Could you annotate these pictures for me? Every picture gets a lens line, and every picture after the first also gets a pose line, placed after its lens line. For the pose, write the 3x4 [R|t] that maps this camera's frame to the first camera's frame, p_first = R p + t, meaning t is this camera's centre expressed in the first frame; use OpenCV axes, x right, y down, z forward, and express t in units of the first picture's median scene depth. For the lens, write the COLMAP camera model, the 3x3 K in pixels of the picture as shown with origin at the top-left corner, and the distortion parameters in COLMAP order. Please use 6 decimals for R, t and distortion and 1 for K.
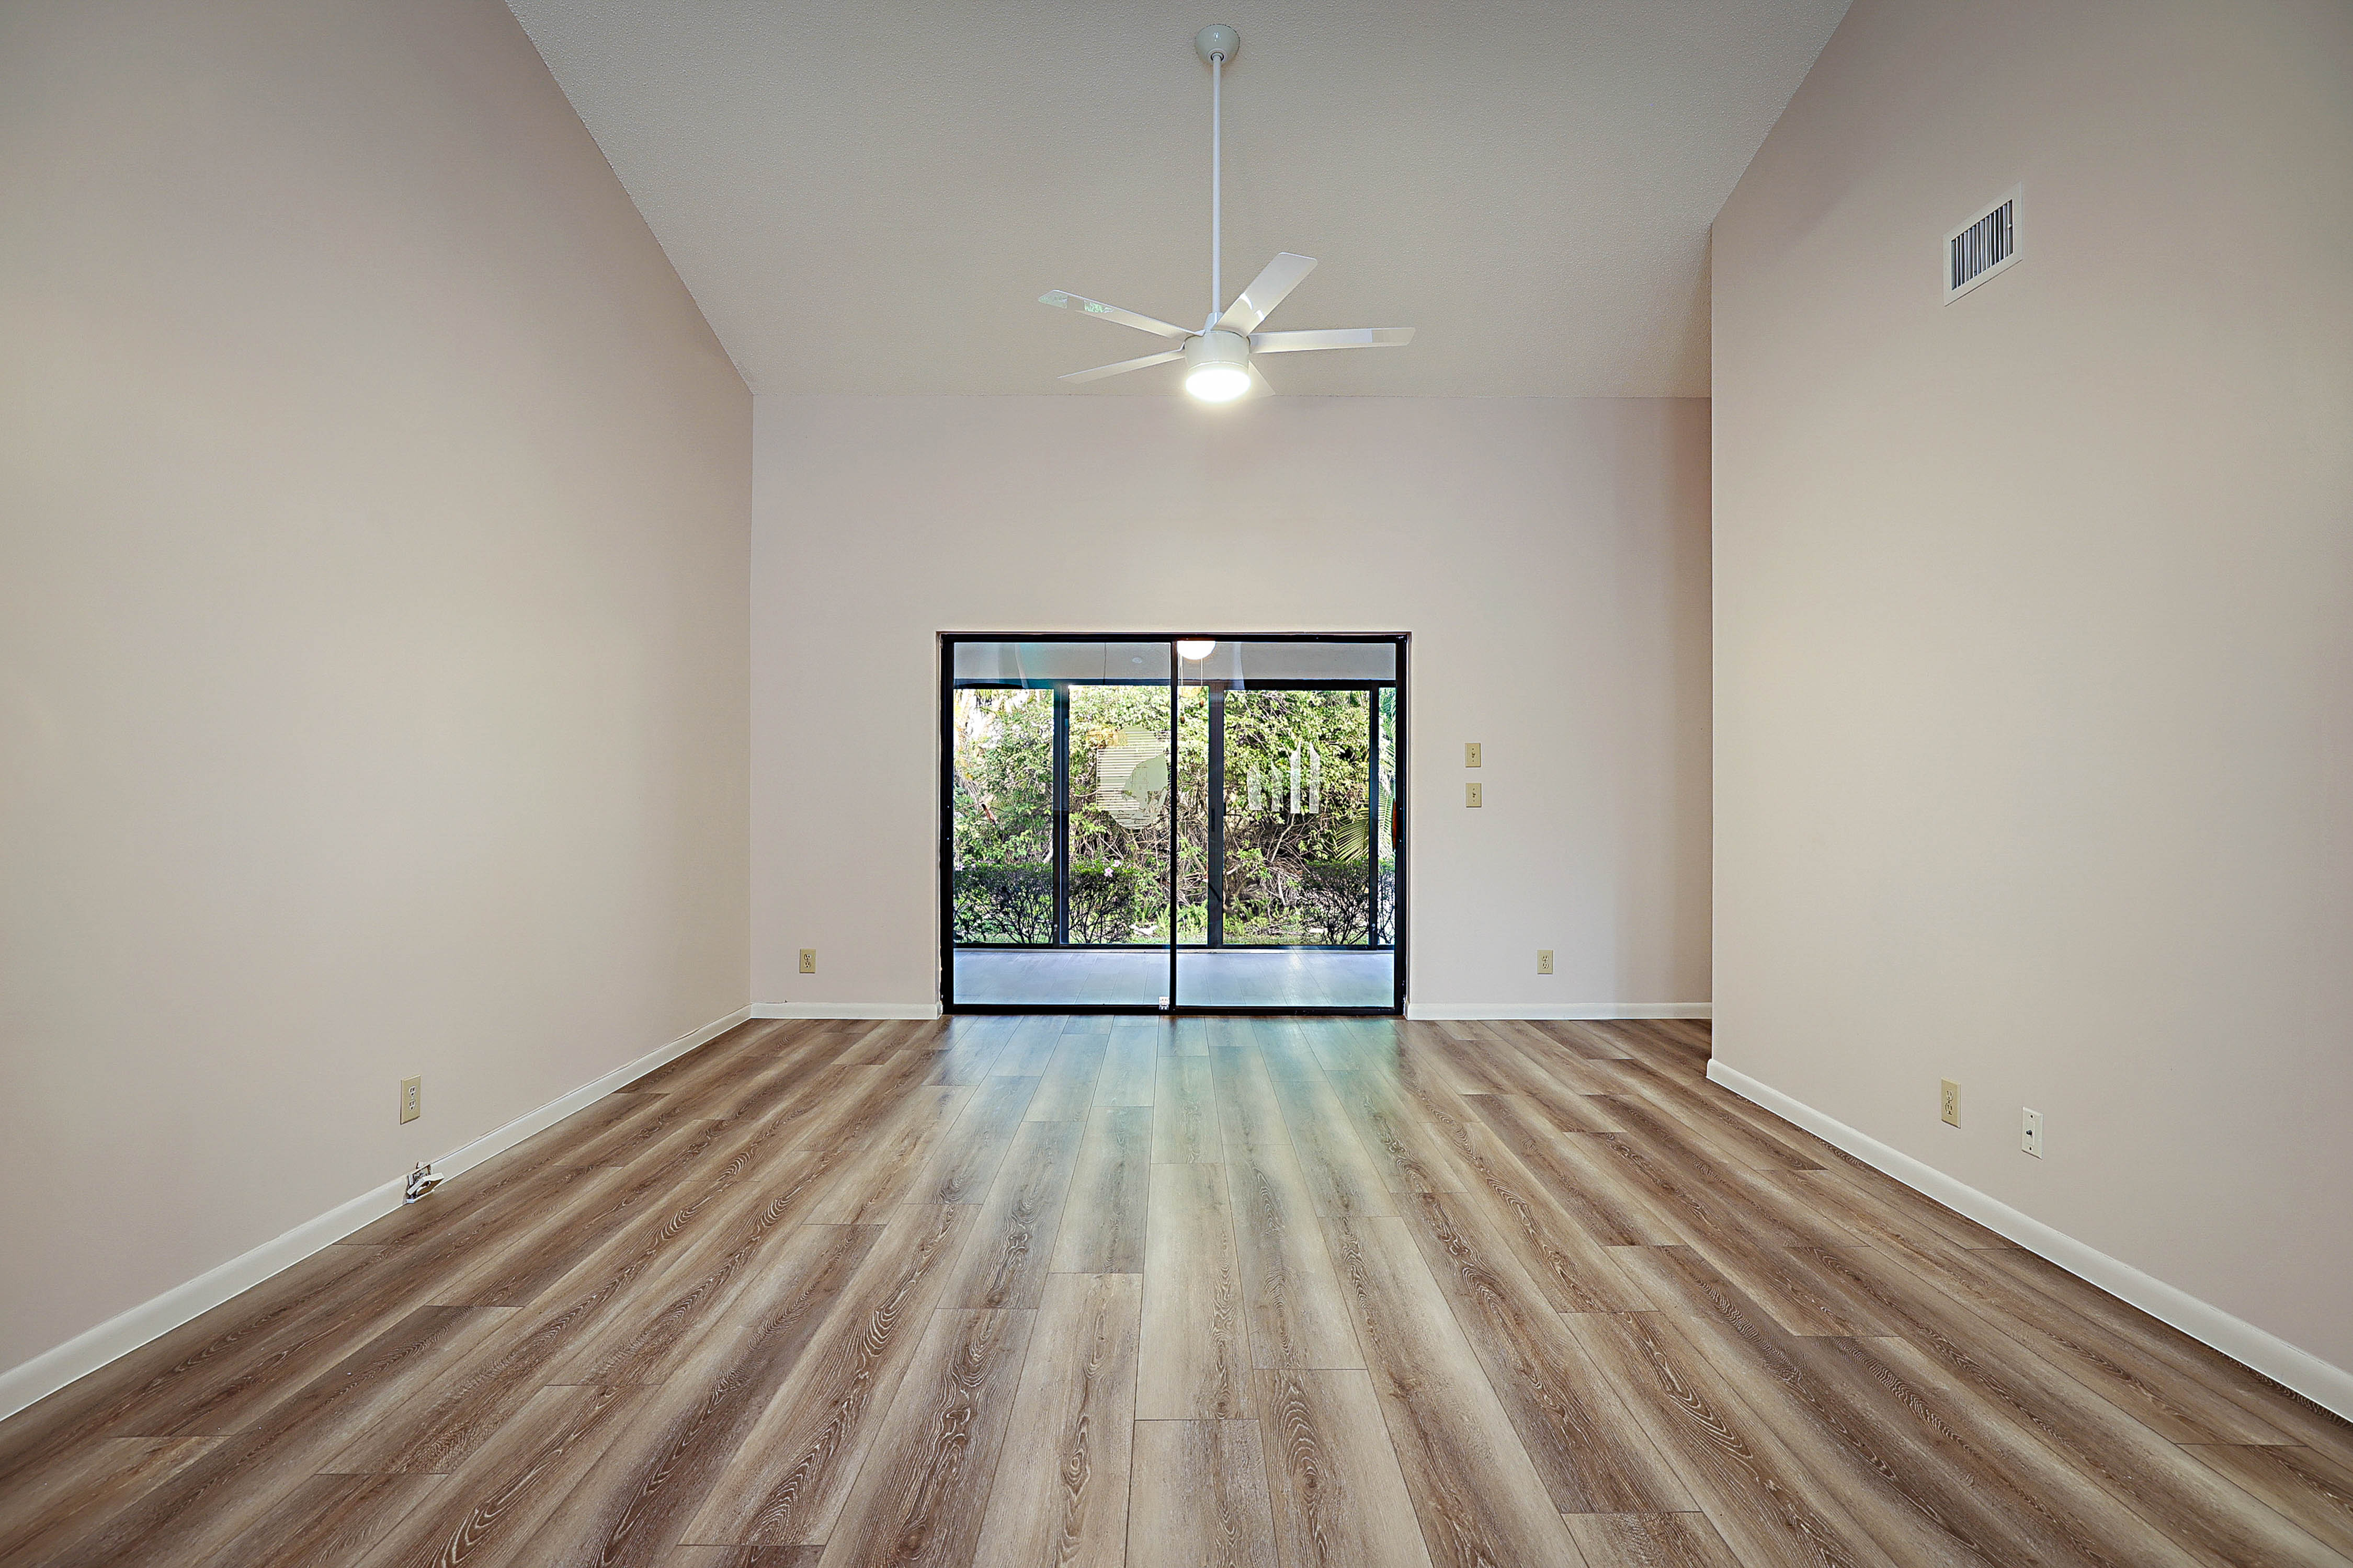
lens RADIAL K [[1202.9, 0, 1176.5], [0, 1202.9, 784.0], [0, 0, 1]] dist [-0.034197, 0.024769]
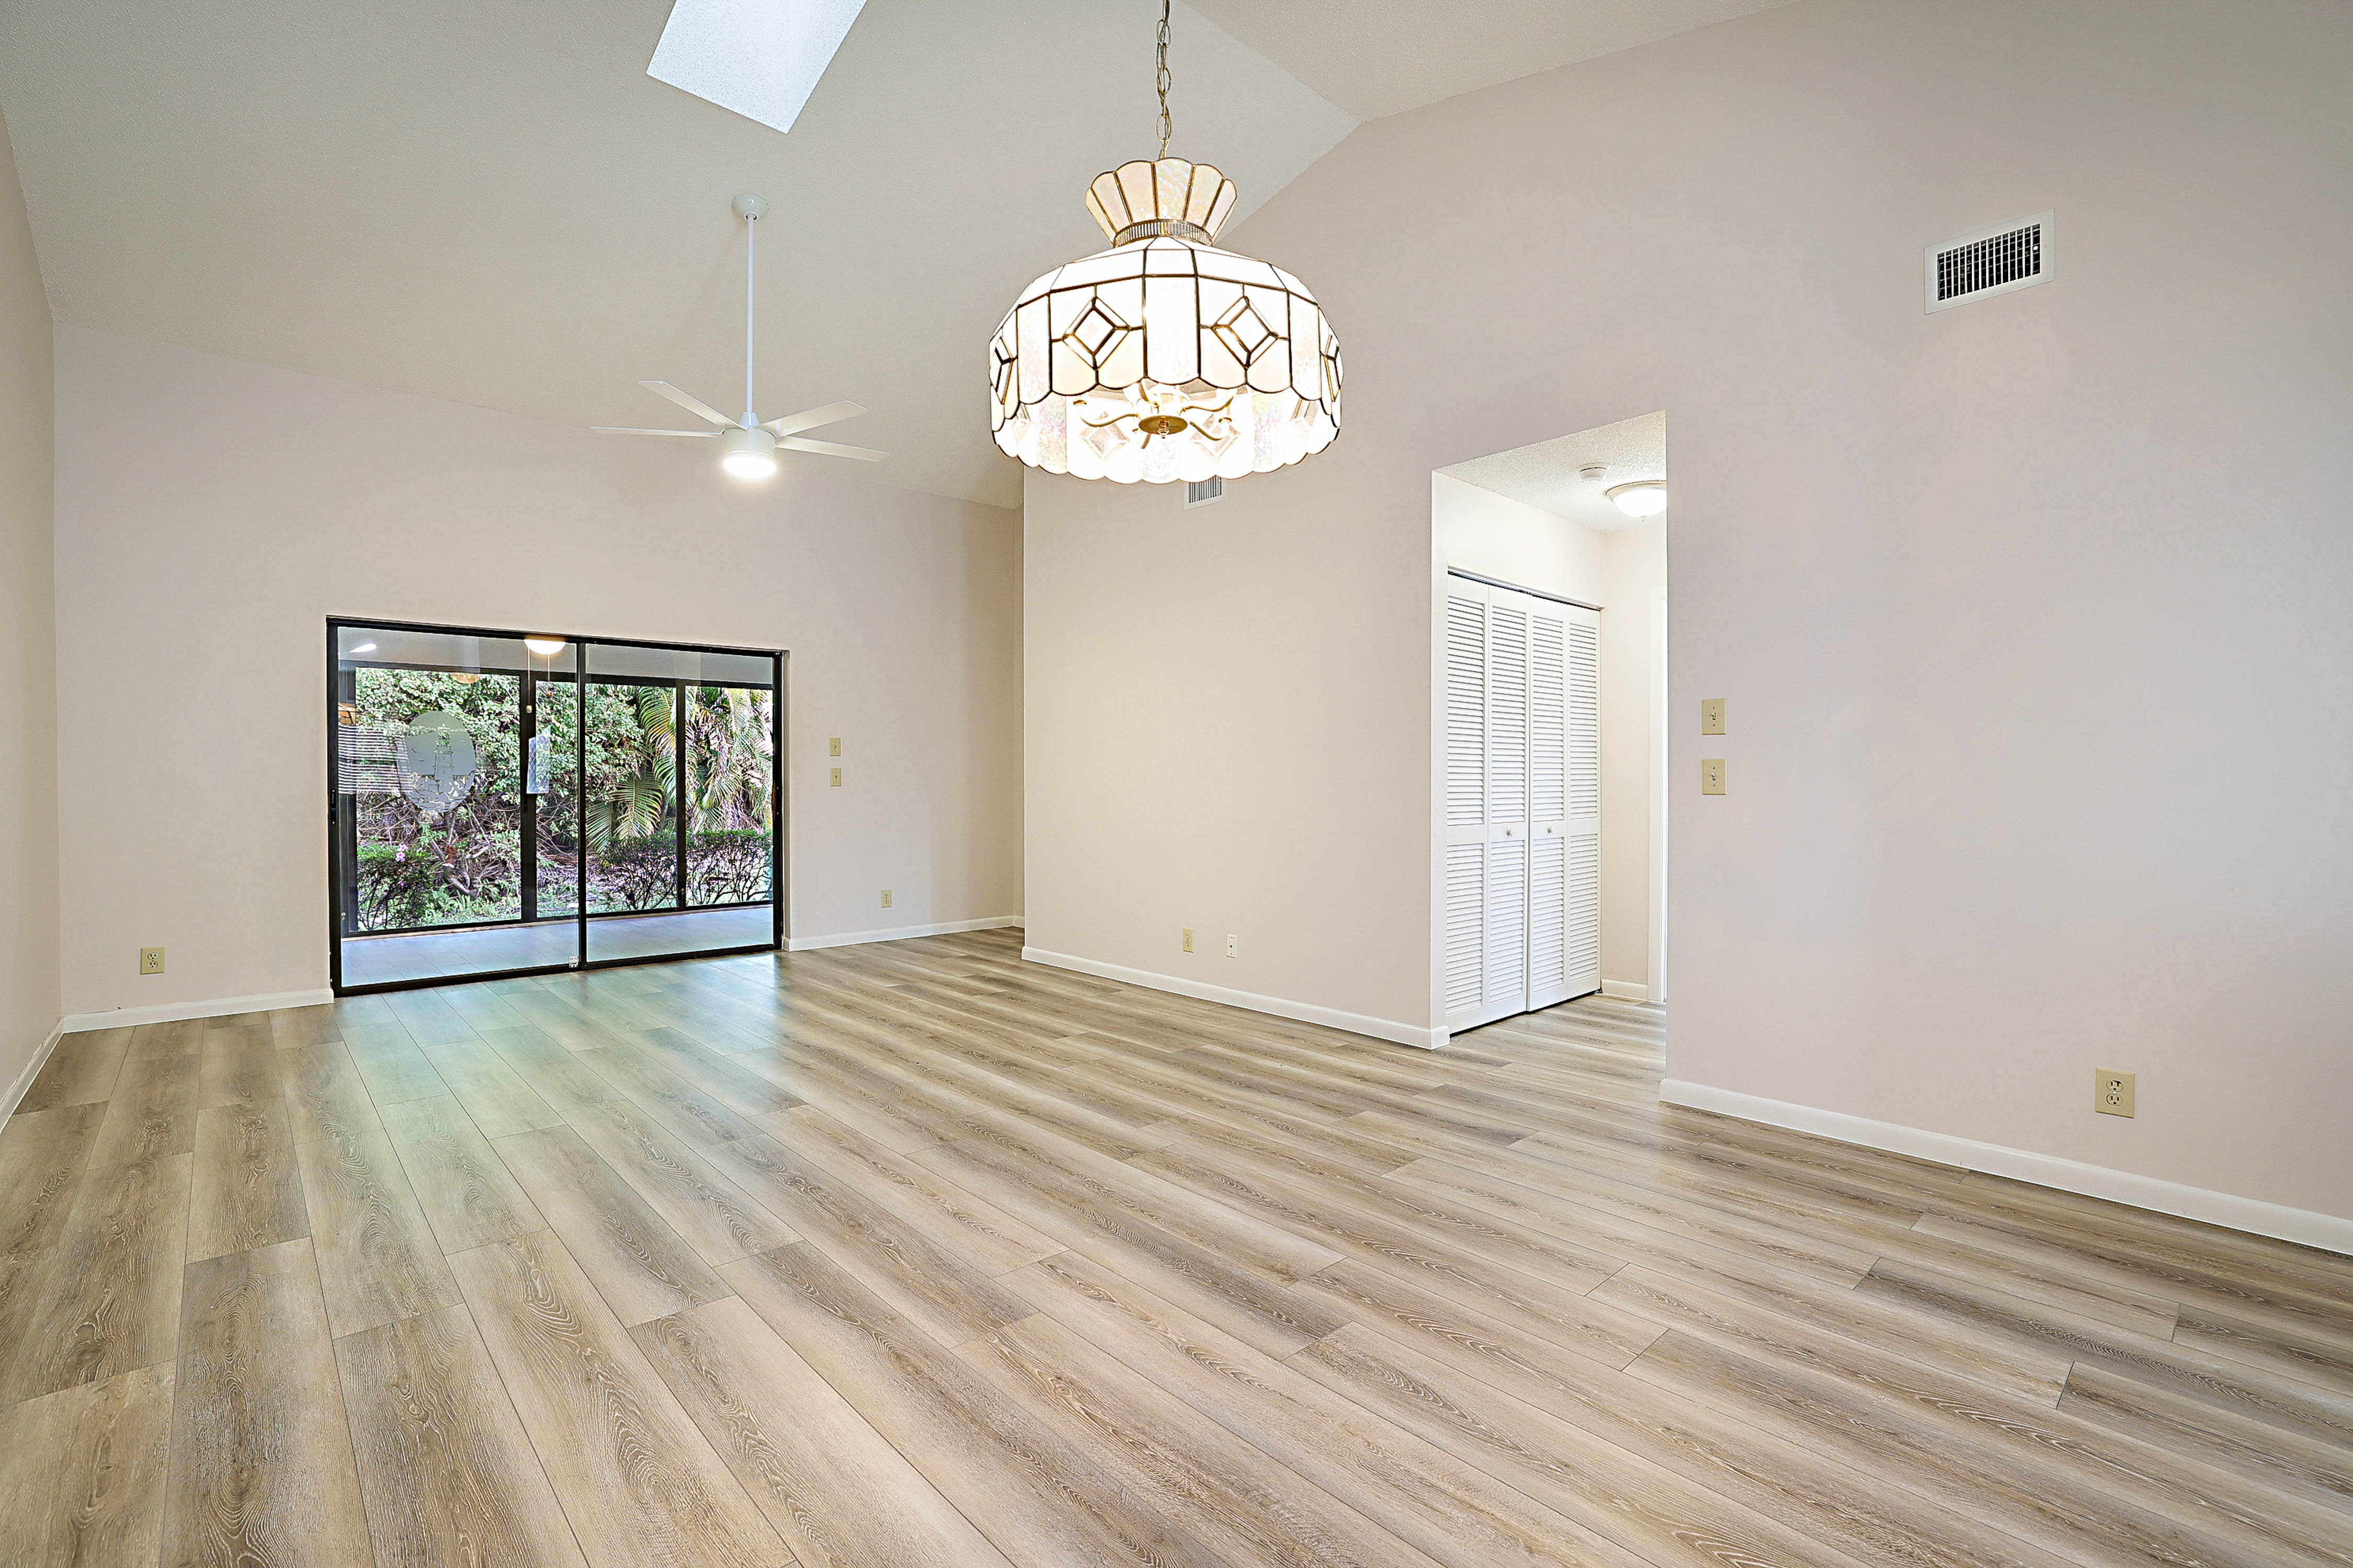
lens RADIAL K [[1063.0, 0, 1176.5], [0, 1063.0, 784.0], [0, 0, 1]] dist [-0.039376, 0.018132]
pose [[0.737487, -0.007952, 0.675315, -0.418861], [-0.001997, 0.999901, 0.013954, -0.000431], [-0.675358, -0.011639, 0.737398, -0.184149]]
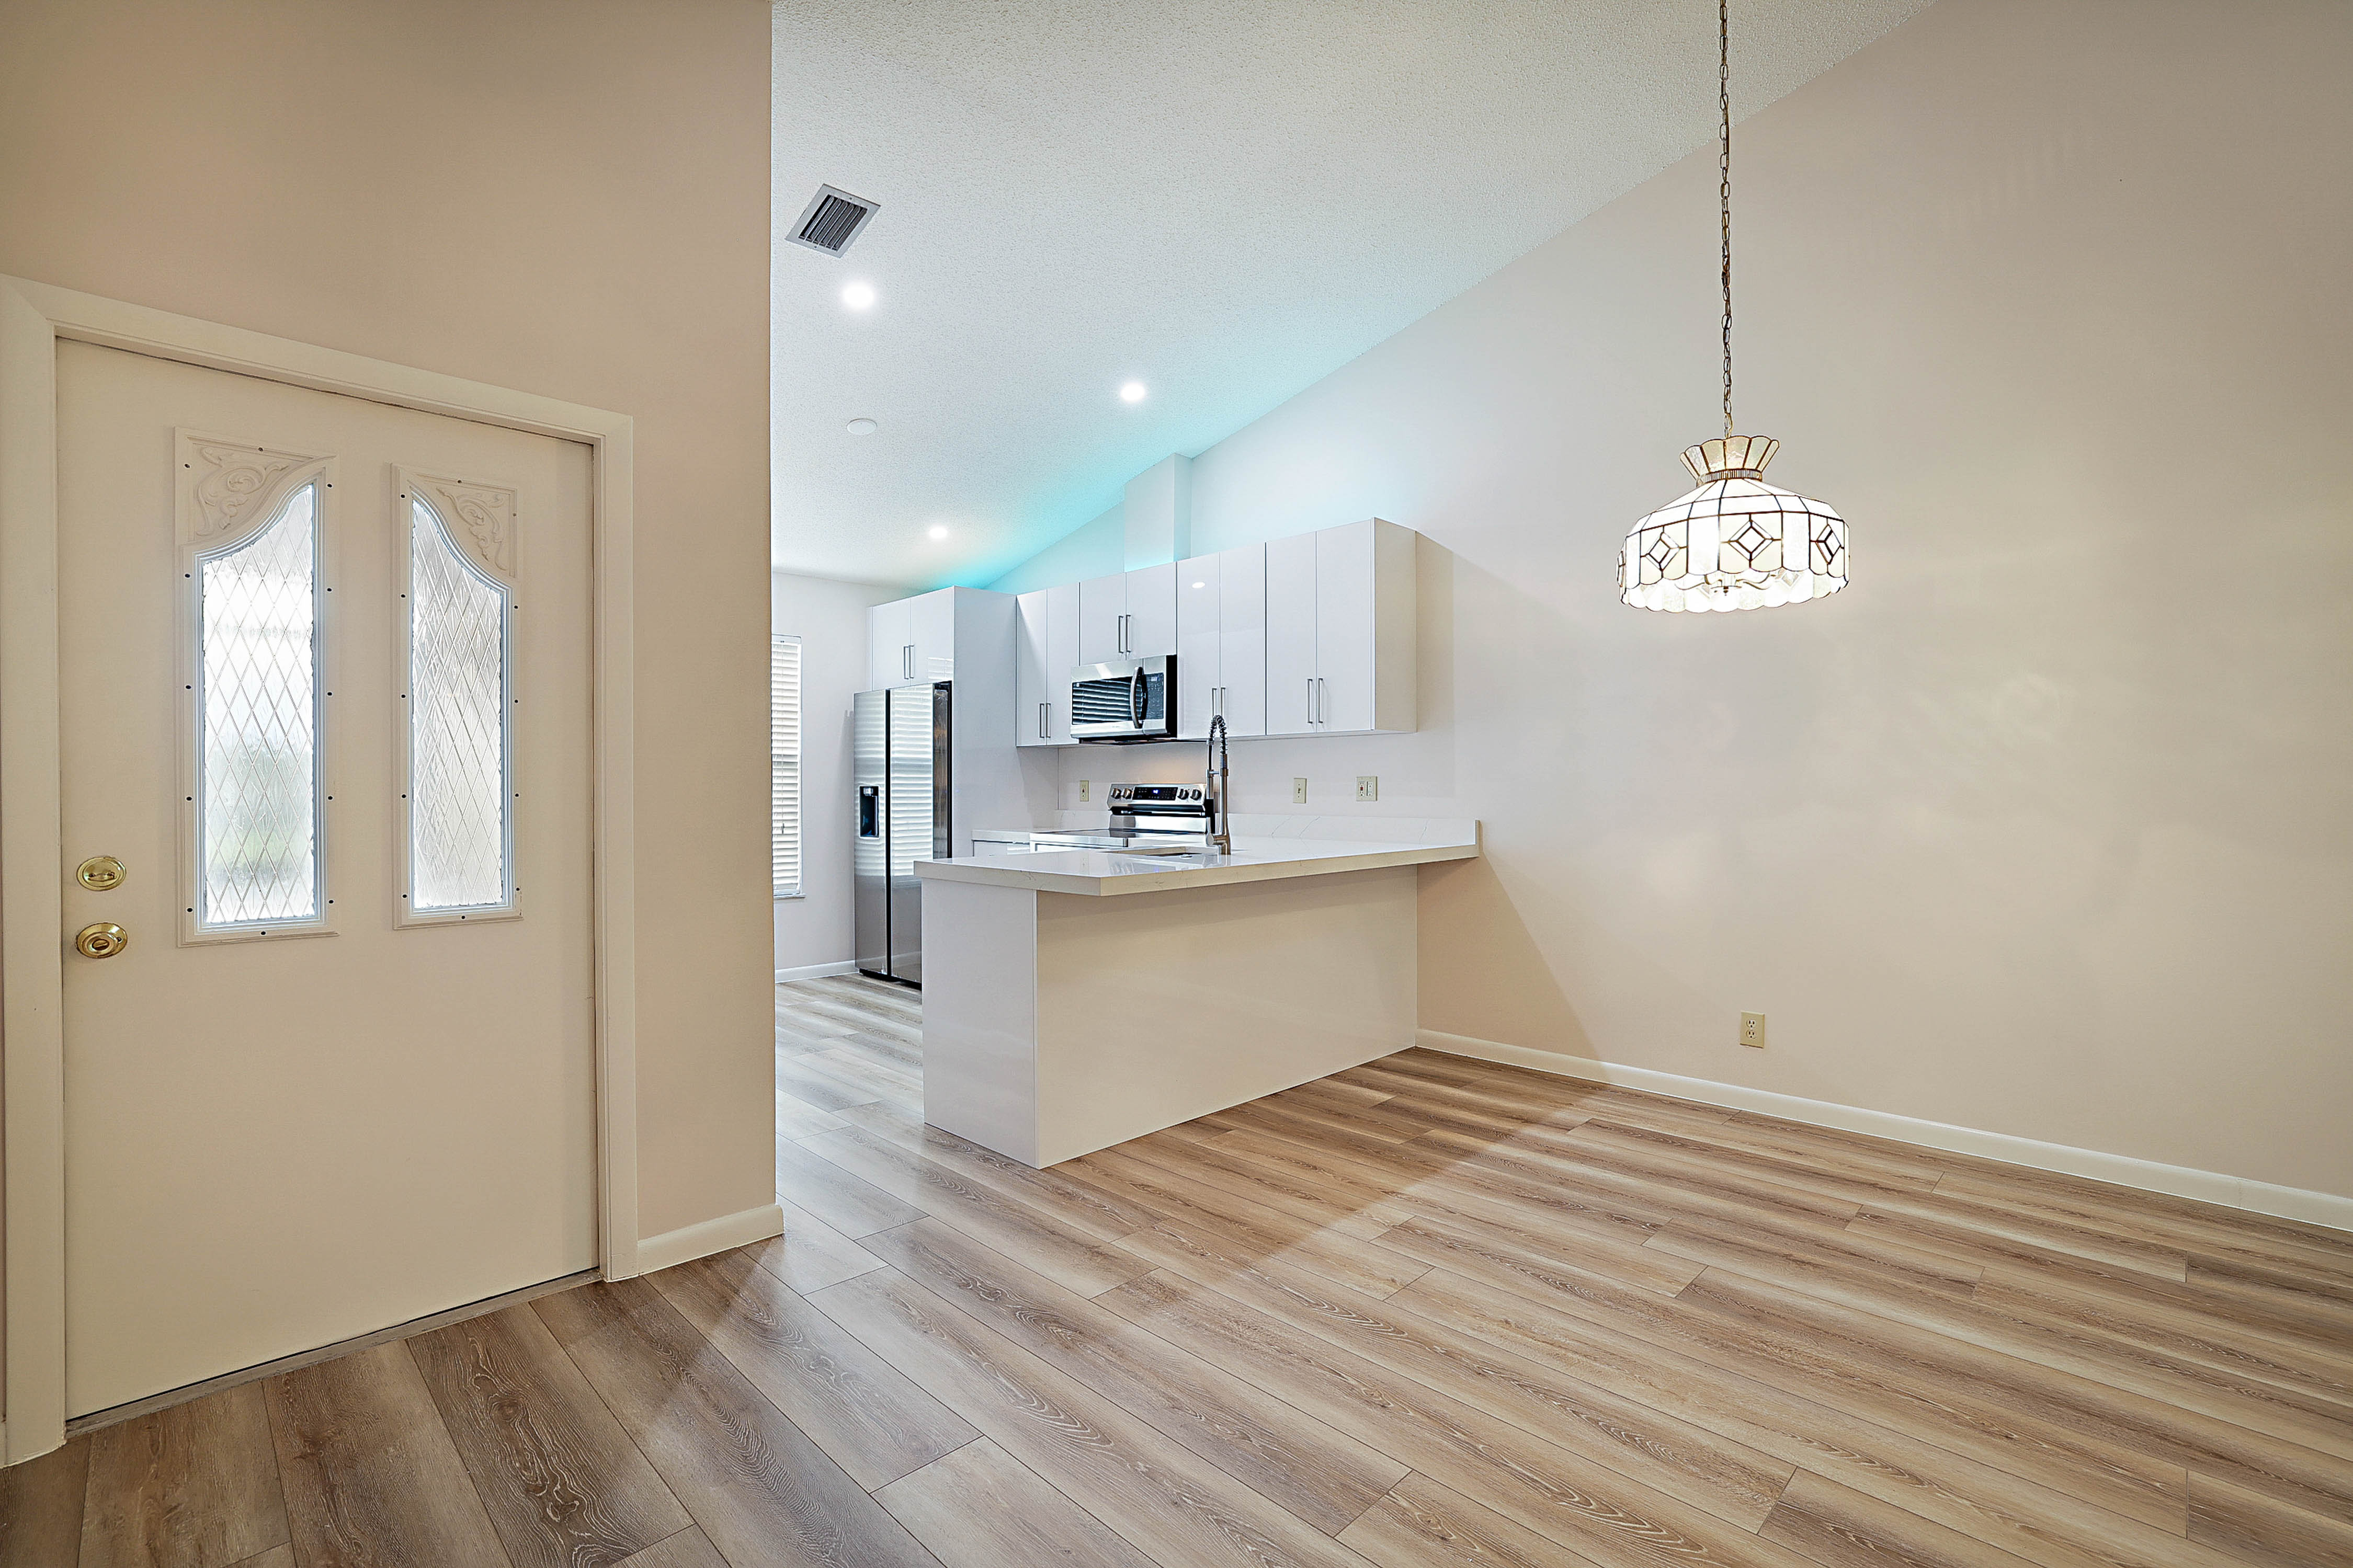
lens RADIAL K [[1036.9, 0, 1172.0], [0, 1036.9, 788.3], [0, 0, 1]] dist [-0.064391, 0.025128]
pose [[-0.713810, -0.000138, -0.700340, 0.484435], [0.002335, 0.999994, -0.002577, 0.001009], [0.700336, -0.003474, -0.713805, 0.293083]]
